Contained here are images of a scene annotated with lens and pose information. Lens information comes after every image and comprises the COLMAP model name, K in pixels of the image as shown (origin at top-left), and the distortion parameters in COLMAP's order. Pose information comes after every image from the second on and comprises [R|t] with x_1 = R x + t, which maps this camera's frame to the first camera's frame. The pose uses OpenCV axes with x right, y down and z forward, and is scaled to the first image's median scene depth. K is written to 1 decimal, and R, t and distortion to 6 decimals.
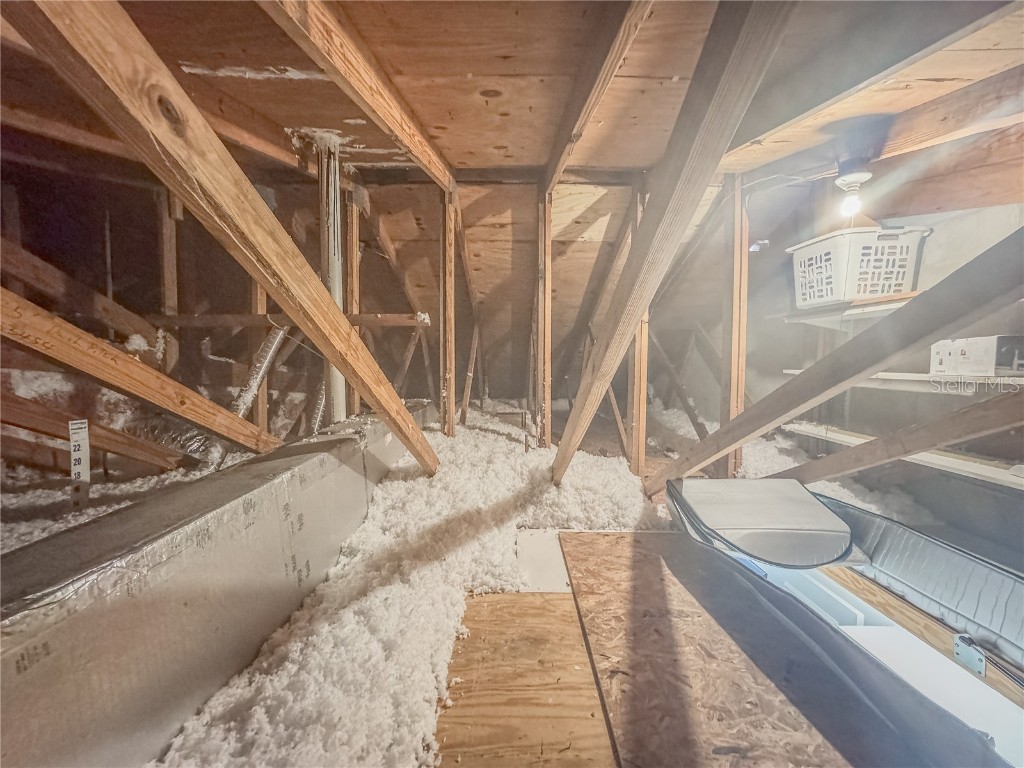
lens RADIAL K [[414.5, 0, 511.3], [0, 414.5, 383.7], [0, 0, 1]] dist [-0.009421, 0.008613]
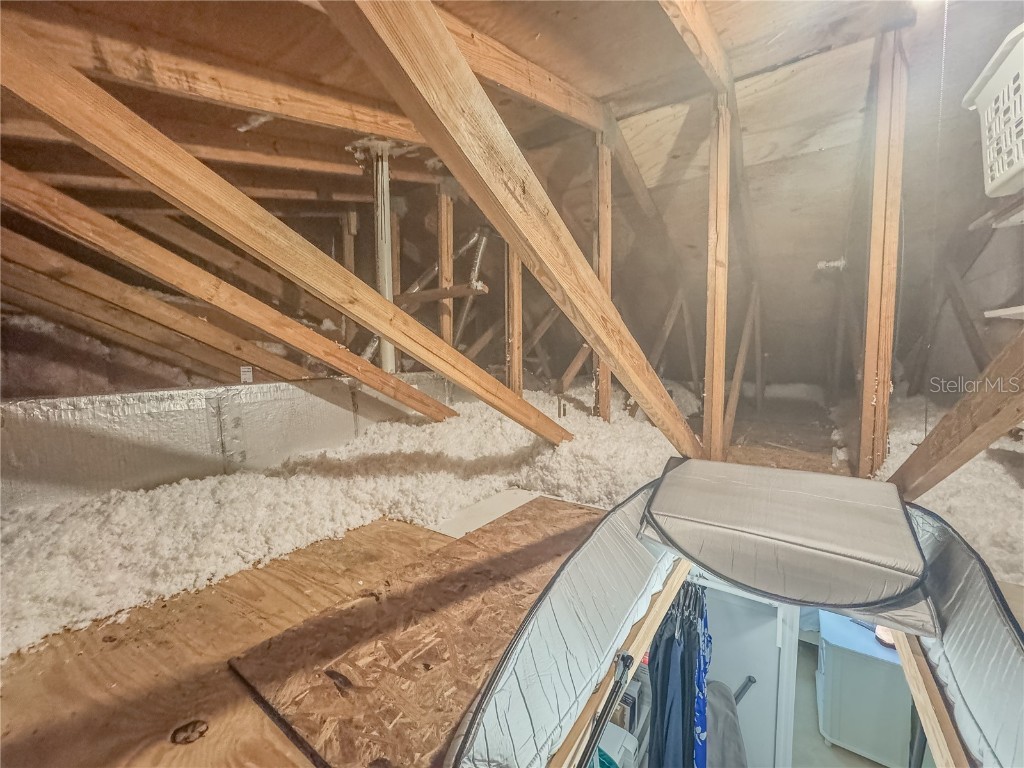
lens RADIAL K [[414.5, 0, 518.2], [0, 414.5, 384.7], [0, 0, 1]] dist [-0.009421, 0.008613]
pose [[0.824836, 0.025994, -0.564773, 0.578607], [-0.010243, 0.999466, 0.031041, 0.073748], [0.565279, -0.019819, 0.824662, 0.191253]]
